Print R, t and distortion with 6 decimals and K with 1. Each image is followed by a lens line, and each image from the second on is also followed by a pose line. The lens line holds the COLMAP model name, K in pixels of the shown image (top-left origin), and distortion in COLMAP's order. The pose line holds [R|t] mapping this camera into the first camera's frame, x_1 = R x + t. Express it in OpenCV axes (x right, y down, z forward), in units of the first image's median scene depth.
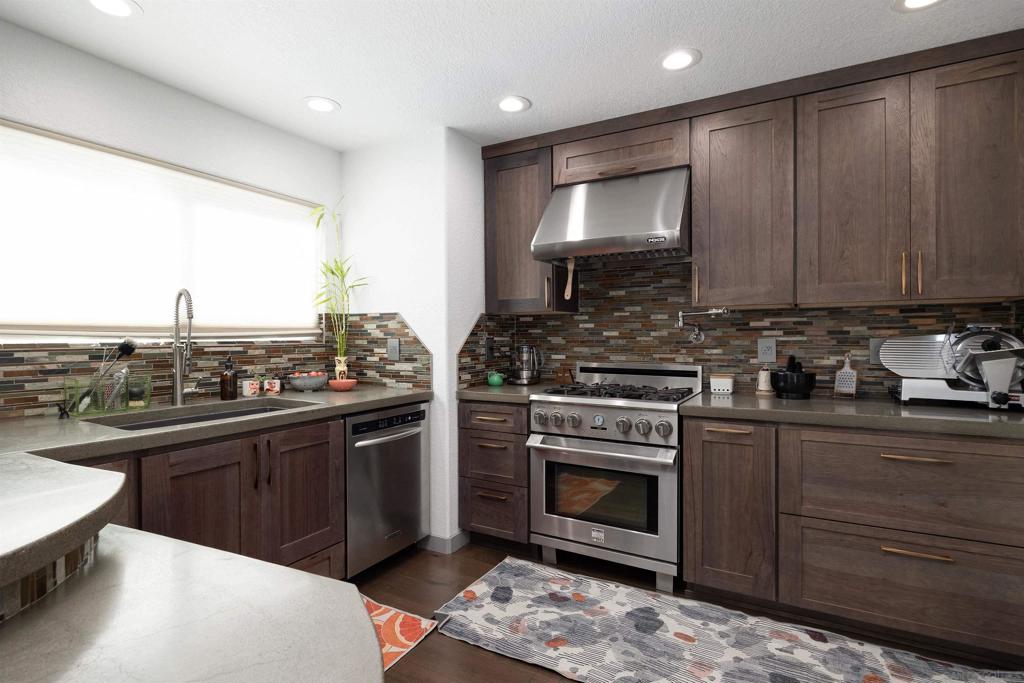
lens RADIAL K [[465.9, 0, 469.3], [0, 465.9, 345.1], [0, 0, 1]] dist [0.010874, 0.000455]
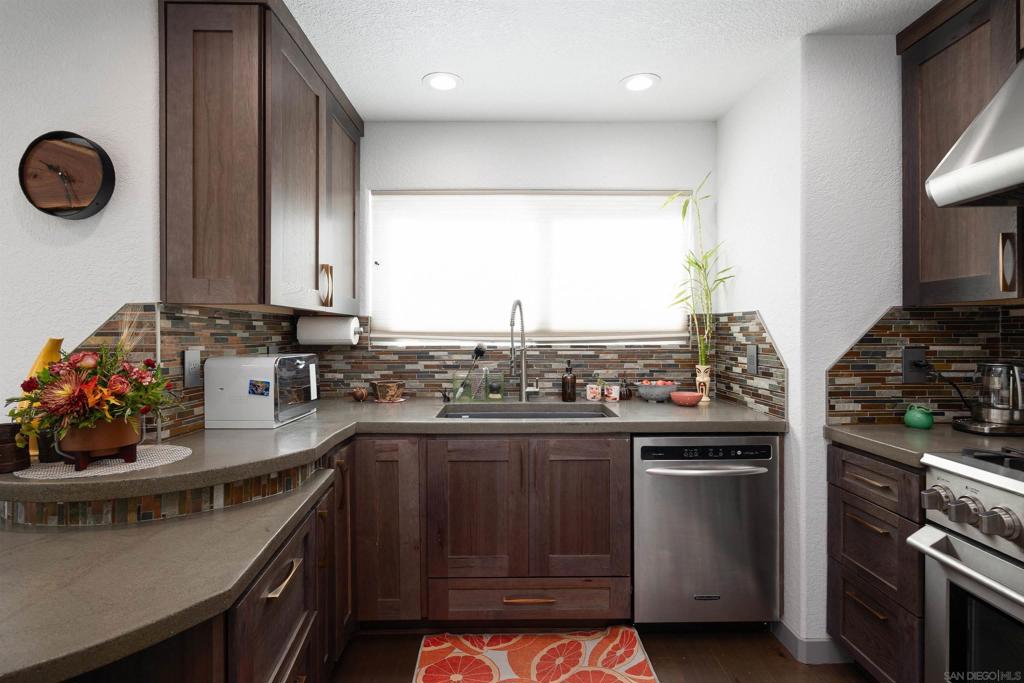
lens RADIAL K [[515.0, 0, 594.5], [0, 515.0, 341.8], [0, 0, 1]] dist [0.009045, 0.001056]
pose [[0.587751, 0.018214, -0.808837, 0.395129], [-0.015703, 0.999815, 0.011104, -0.026492], [0.808889, 0.006175, 0.587928, 0.318942]]
